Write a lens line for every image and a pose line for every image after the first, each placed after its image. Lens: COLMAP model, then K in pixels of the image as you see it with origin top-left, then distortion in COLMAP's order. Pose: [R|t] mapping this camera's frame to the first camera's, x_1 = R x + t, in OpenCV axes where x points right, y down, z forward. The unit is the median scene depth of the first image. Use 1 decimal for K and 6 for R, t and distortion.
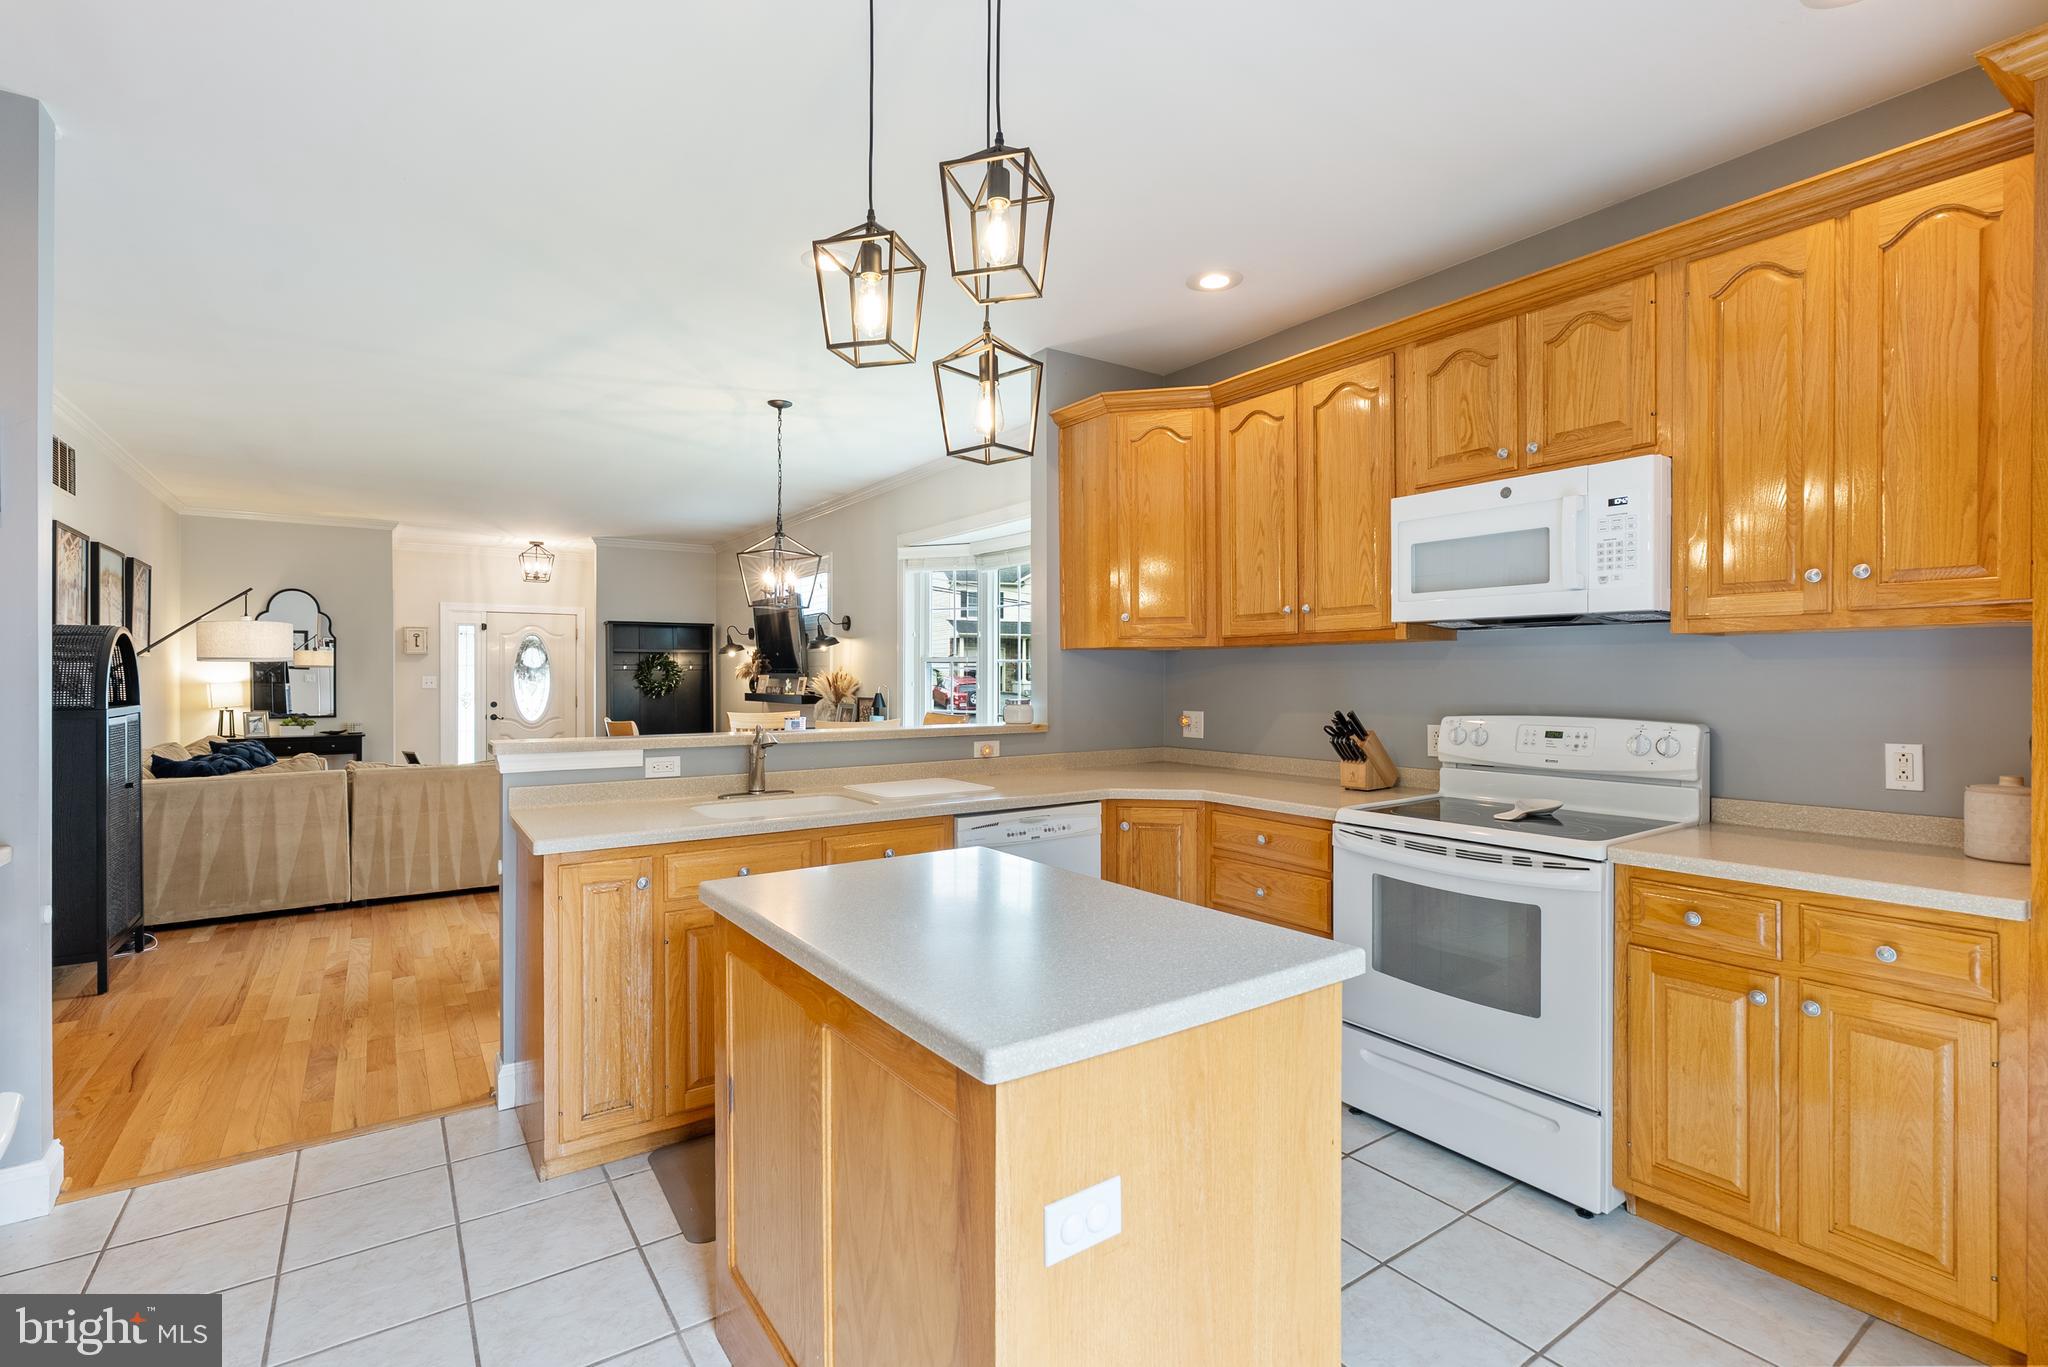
lens RADIAL K [[926.0, 0, 1017.2], [0, 926.0, 679.1], [0, 0, 1]] dist [-0.009397, 0.001205]
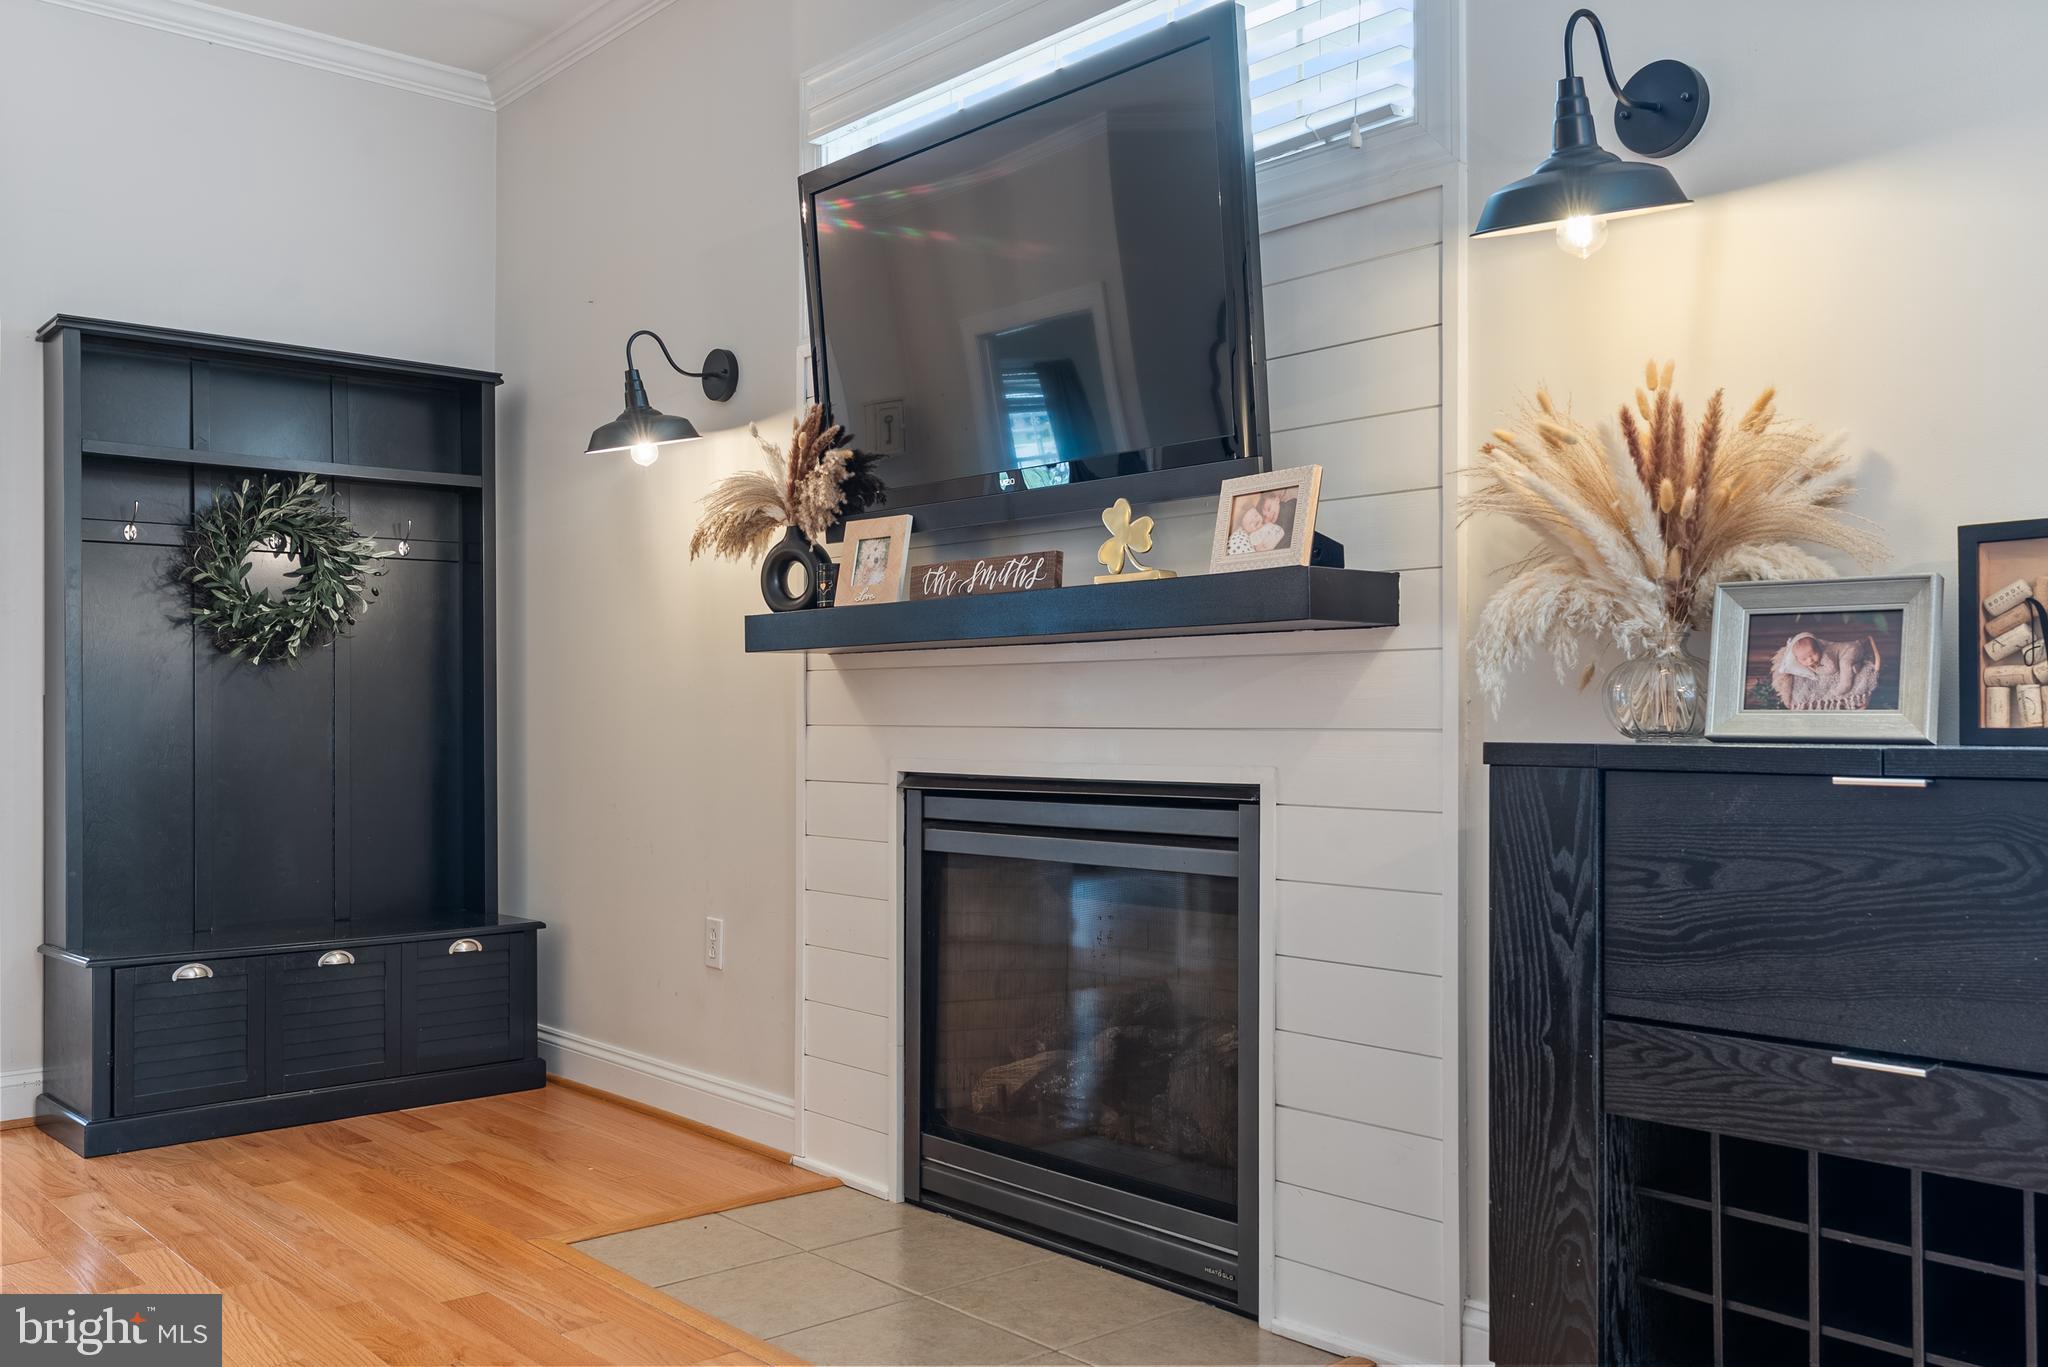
lens RADIAL K [[1741.4, 0, 1022.5], [0, 1741.4, 692.9], [0, 0, 1]] dist [-0.008358, -0.000068]
pose [[0.993156, -0.000468, 0.116791, -0.600822], [0.002529, 0.999844, -0.017497, 0.086733], [-0.116764, 0.017673, 0.993002, 1.286174]]
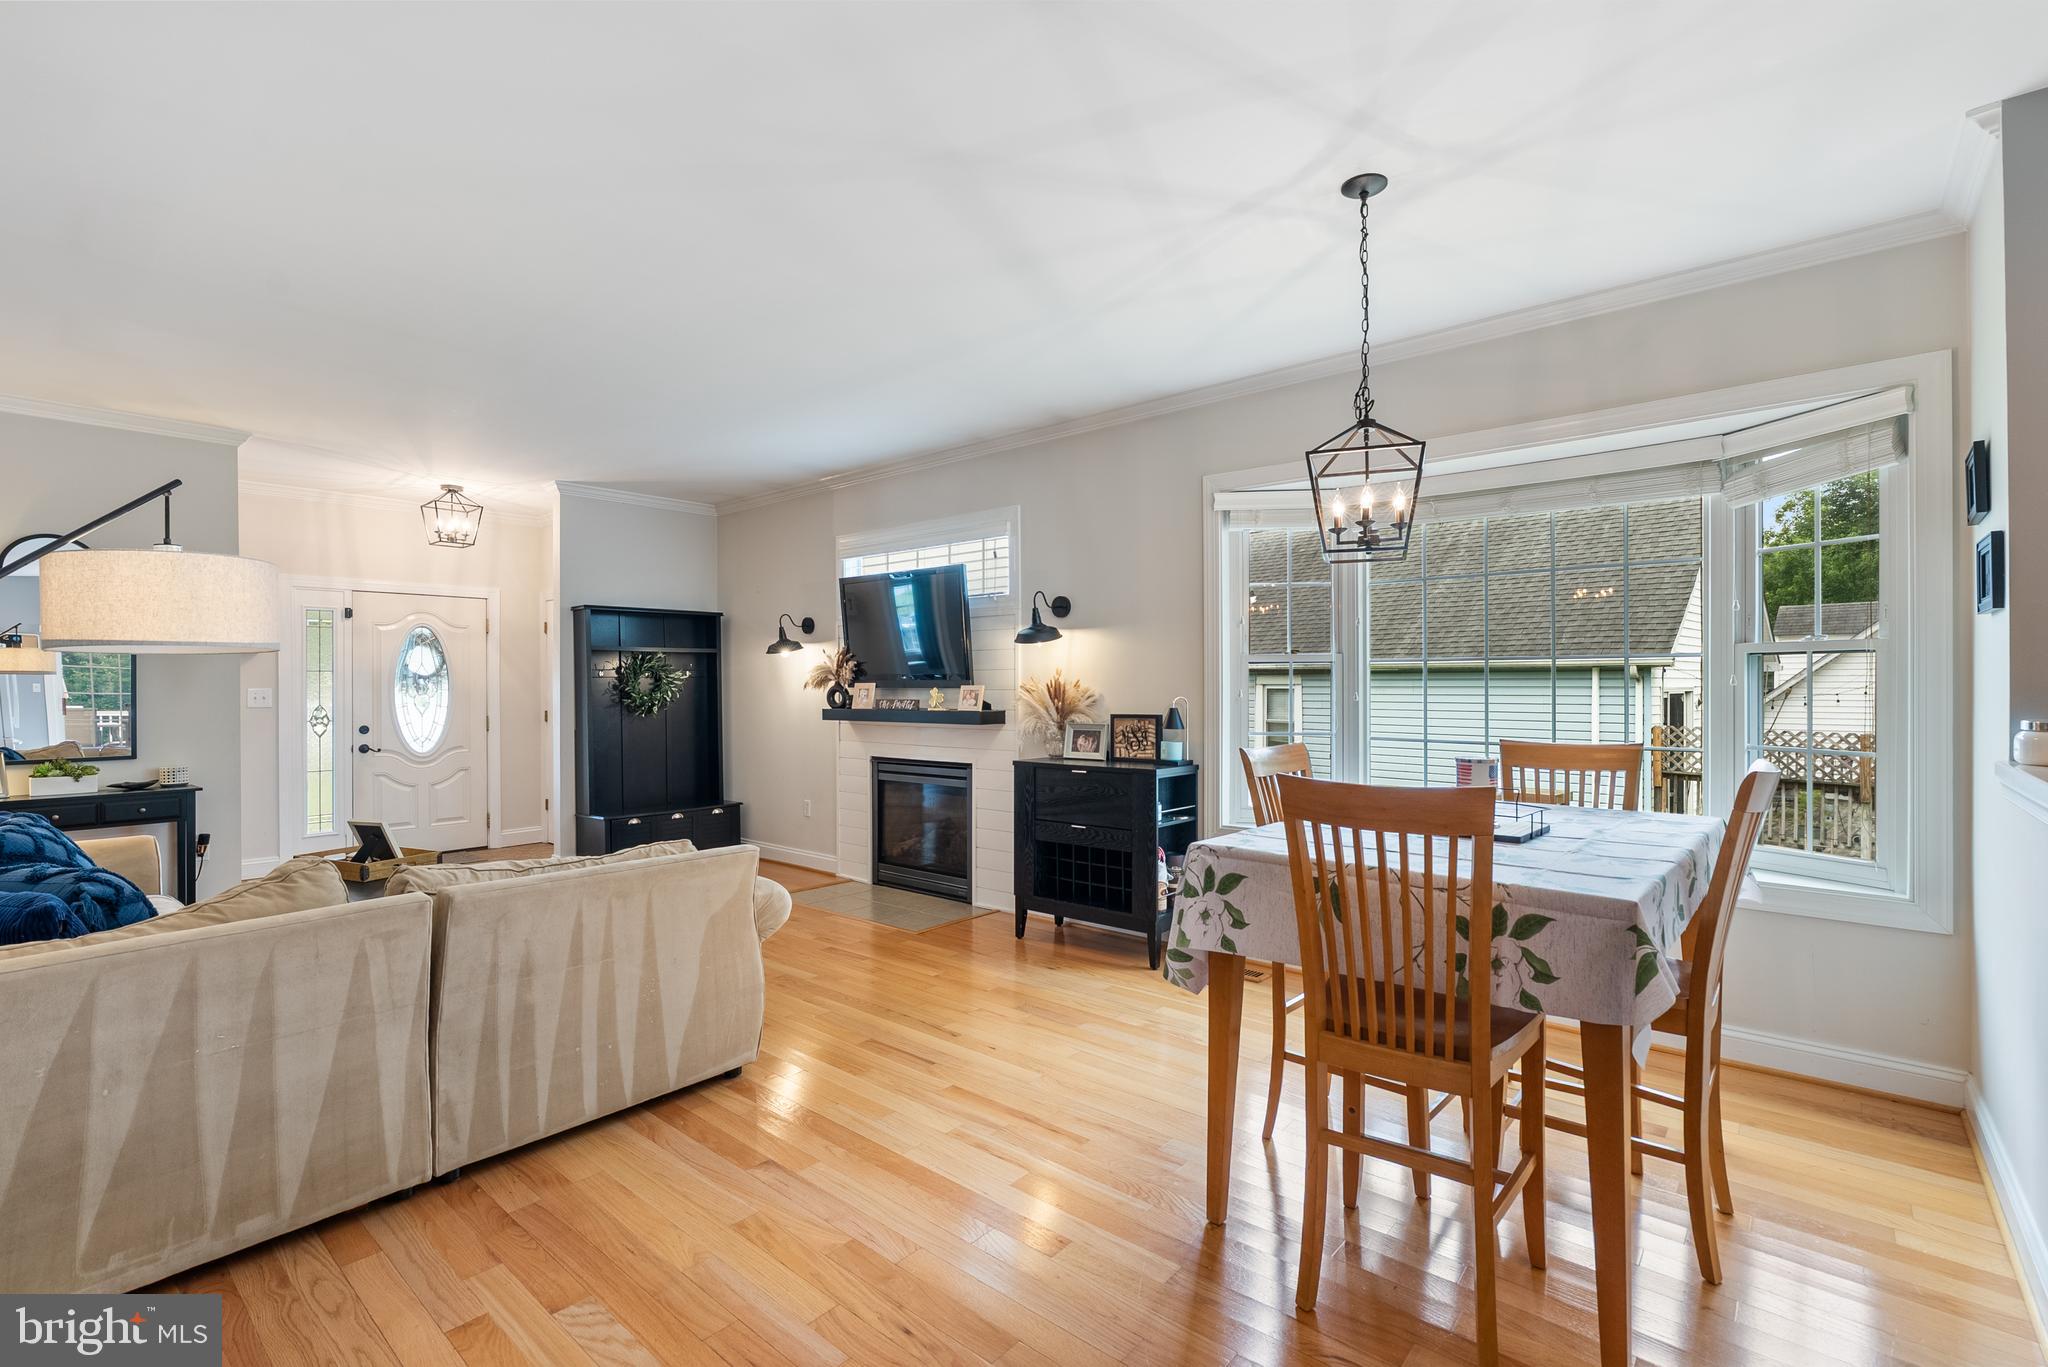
lens RADIAL K [[926.0, 0, 1022.5], [0, 926.0, 684.4], [0, 0, 1]] dist [-0.009397, 0.001205]
pose [[0.968337, -0.005555, 0.249584, -0.697370], [0.006603, 0.999973, -0.003362, -0.000106], [-0.249558, 0.004903, 0.968347, 0.610781]]
